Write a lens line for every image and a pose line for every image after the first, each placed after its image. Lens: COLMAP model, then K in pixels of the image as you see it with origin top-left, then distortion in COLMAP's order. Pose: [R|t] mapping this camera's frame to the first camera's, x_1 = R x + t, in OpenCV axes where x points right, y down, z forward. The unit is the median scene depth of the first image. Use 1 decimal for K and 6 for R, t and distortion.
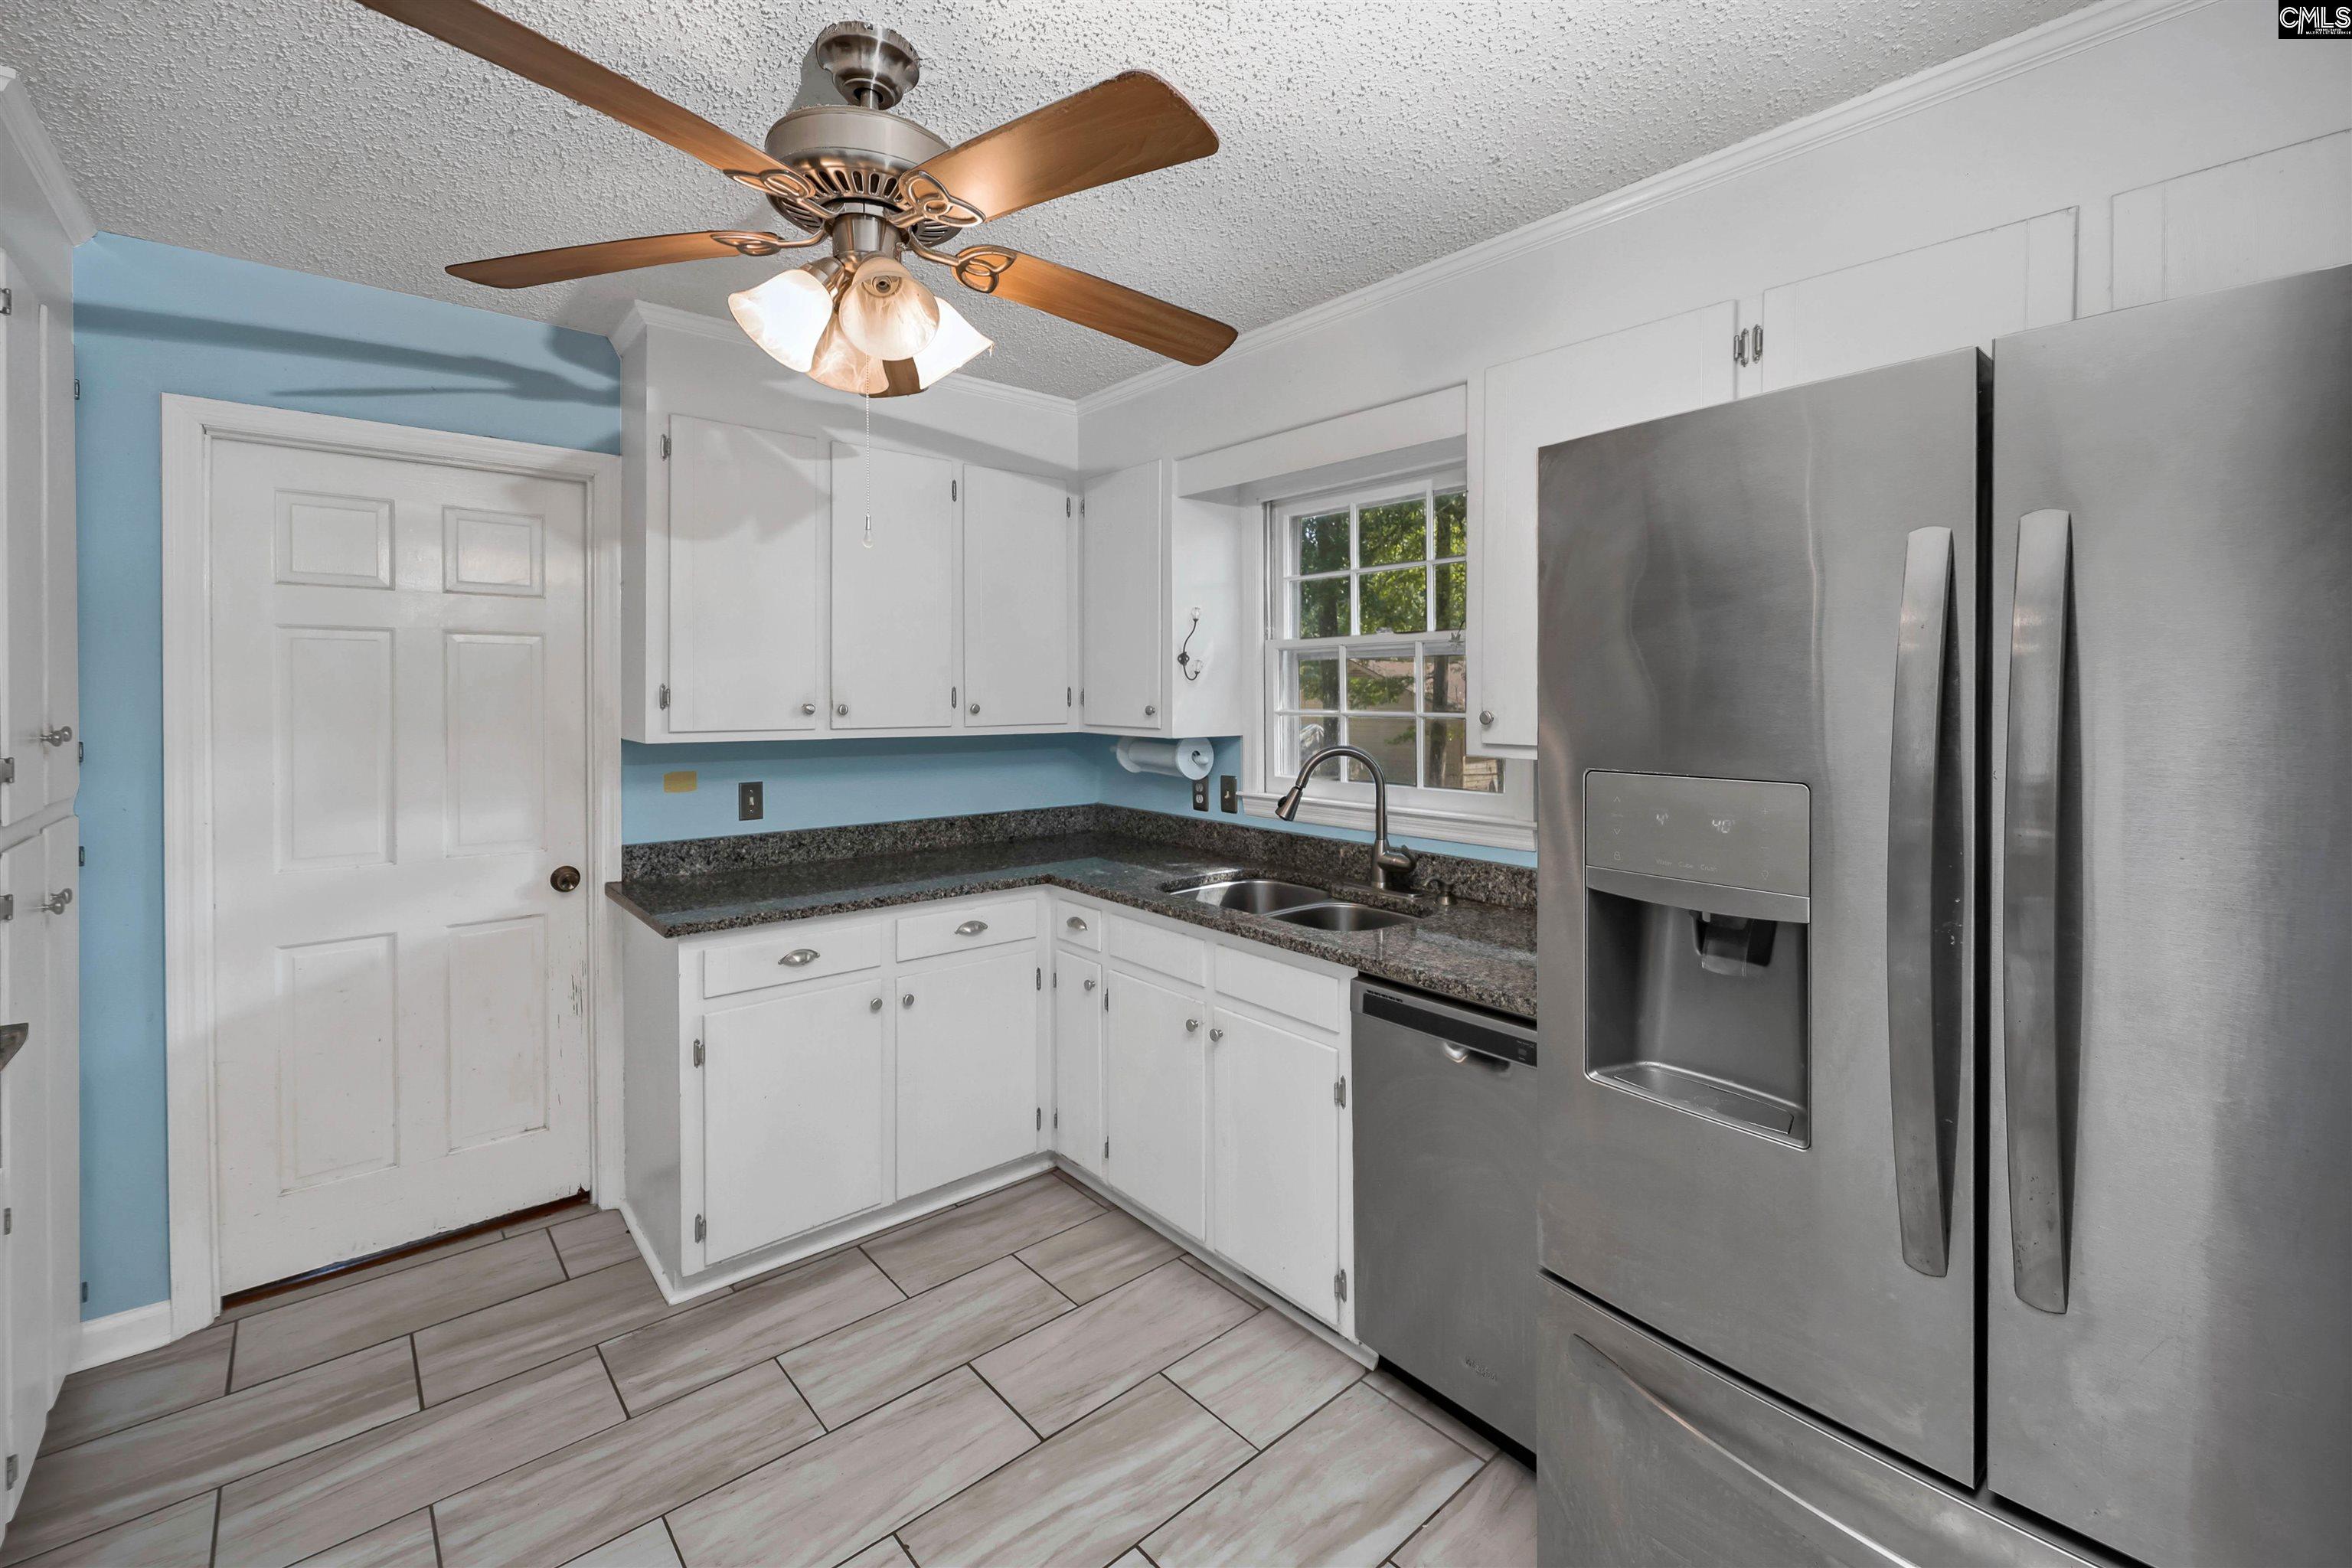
lens RADIAL K [[981.5, 0, 1174.3], [0, 981.5, 695.2], [0, 0, 1]] dist [-0.000418, -0.000083]
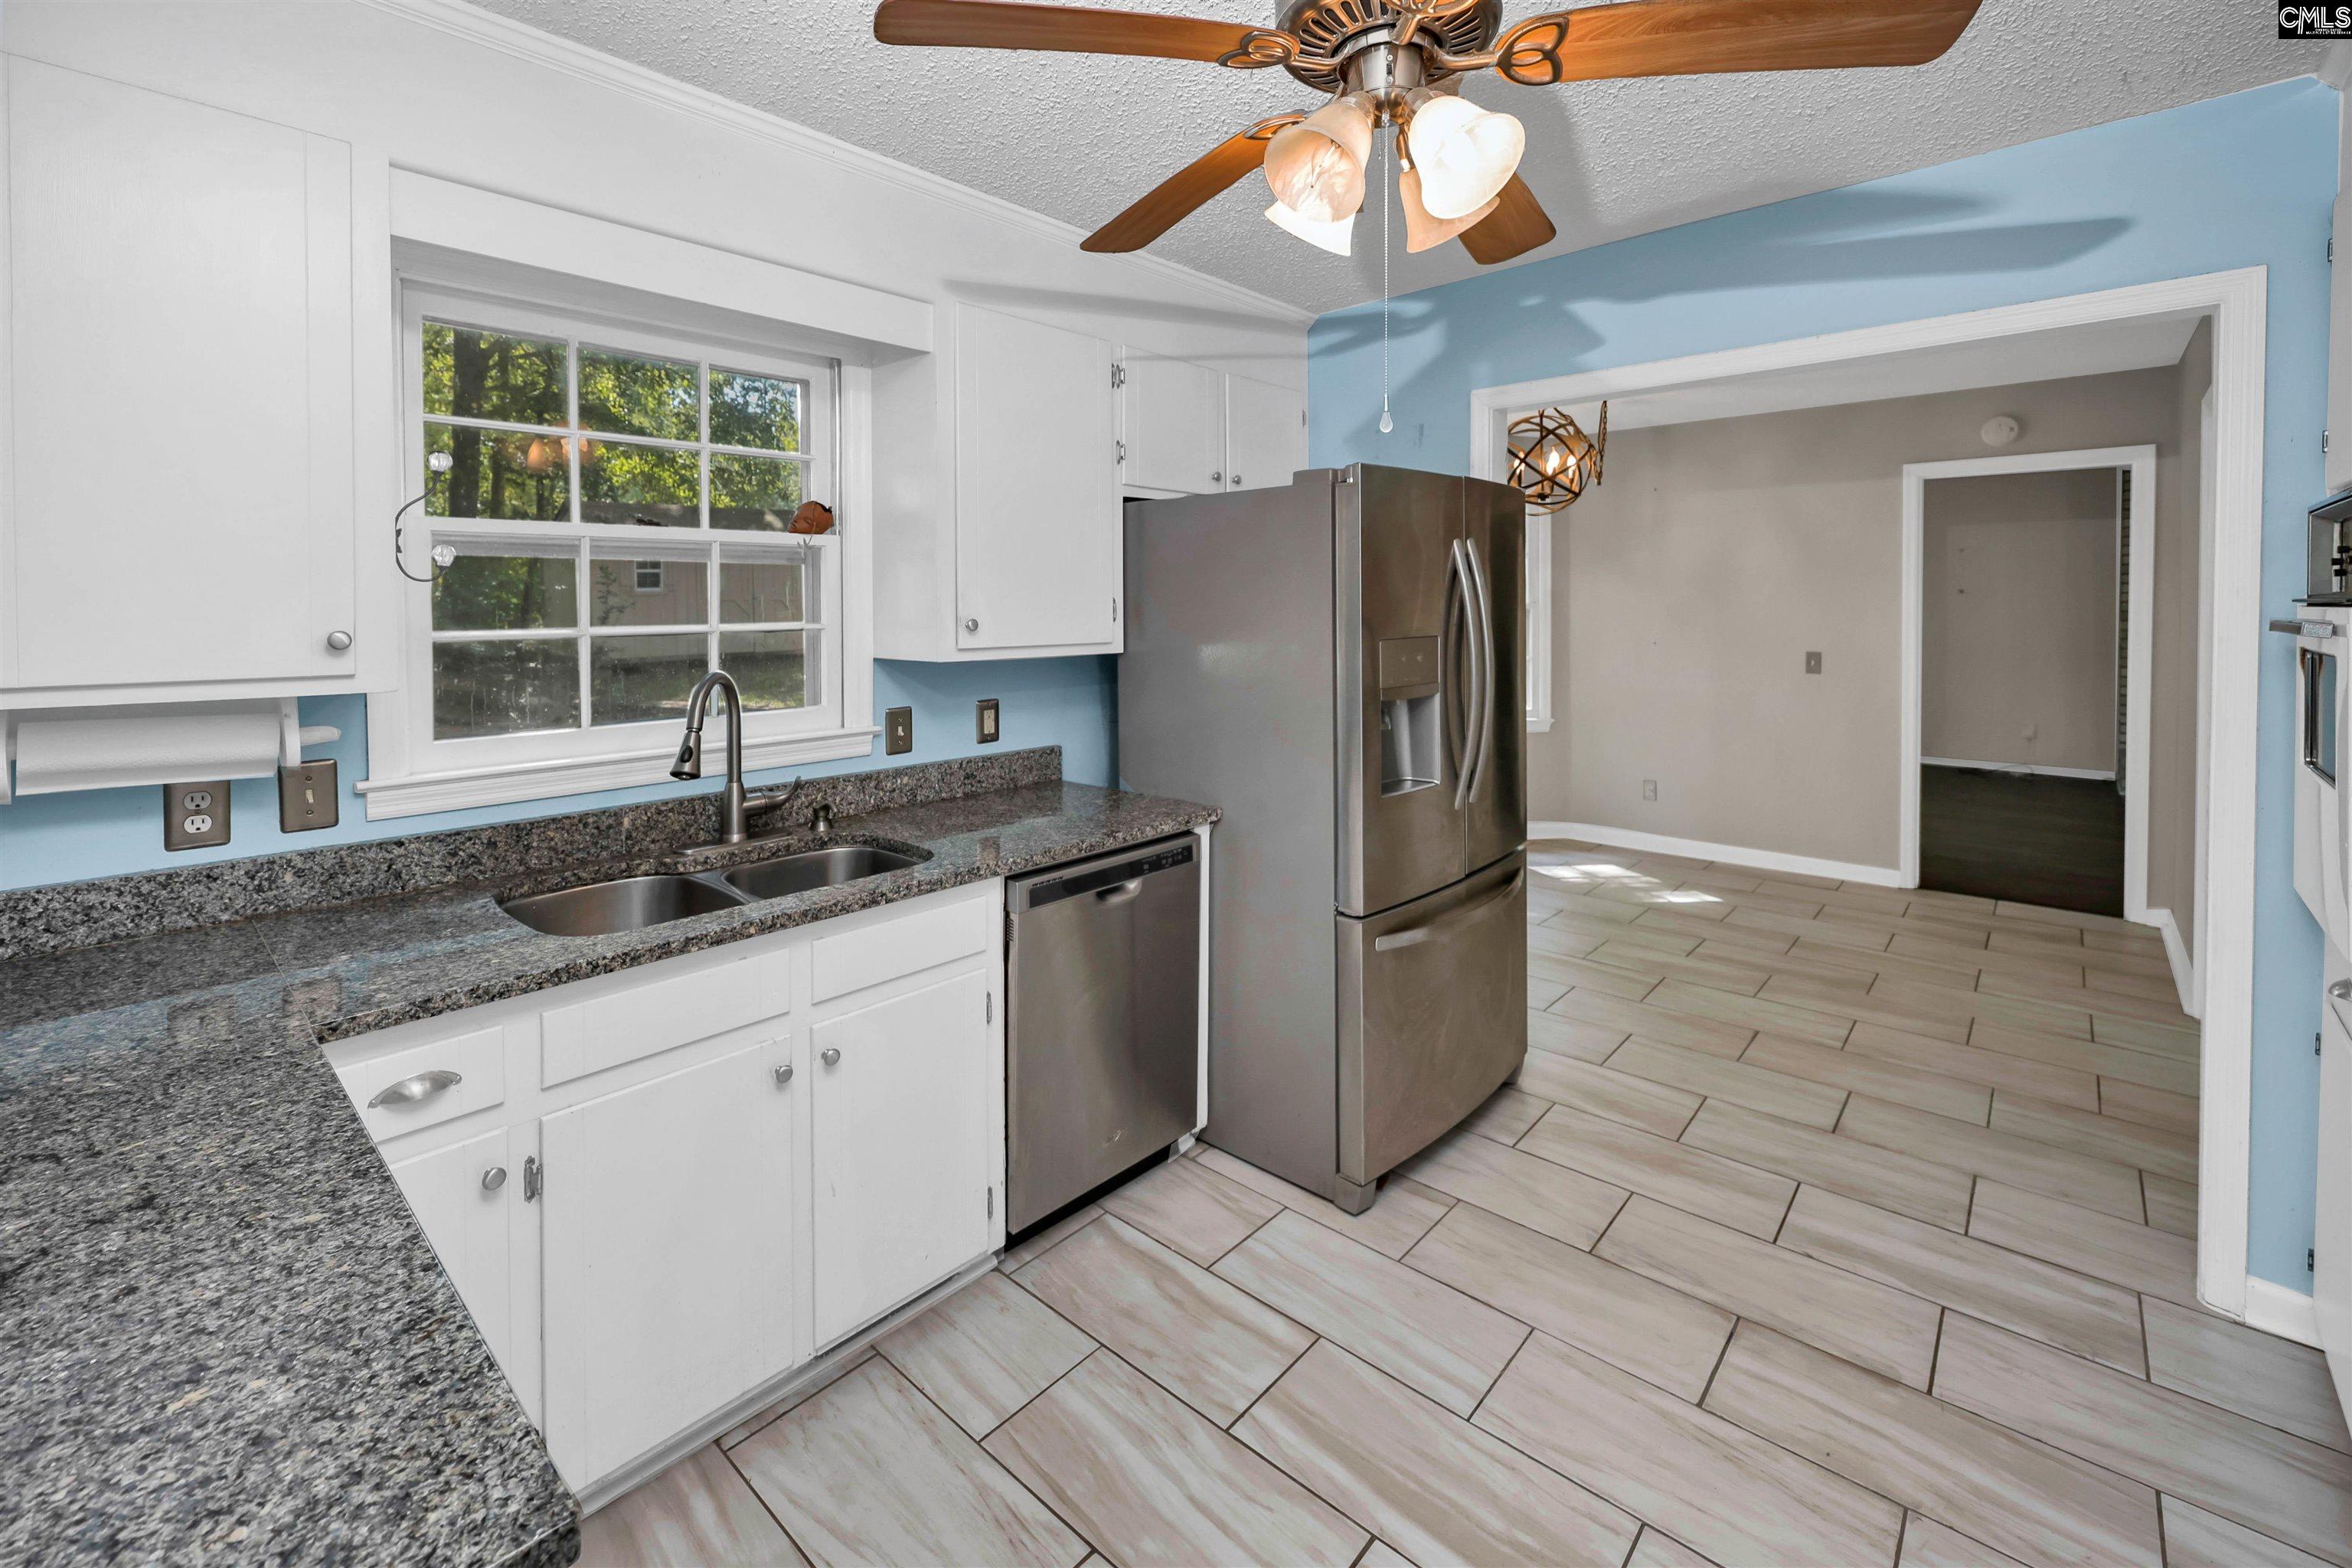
lens RADIAL K [[996.4, 0, 1175.8], [0, 996.4, 622.8], [0, 0, 1]] dist [0.000012, 0.000002]
pose [[-0.115140, -0.019396, 0.993160, -0.692023], [0.006850, 0.999770, 0.020319, -0.000529], [-0.993326, 0.009143, -0.114981, 0.767685]]
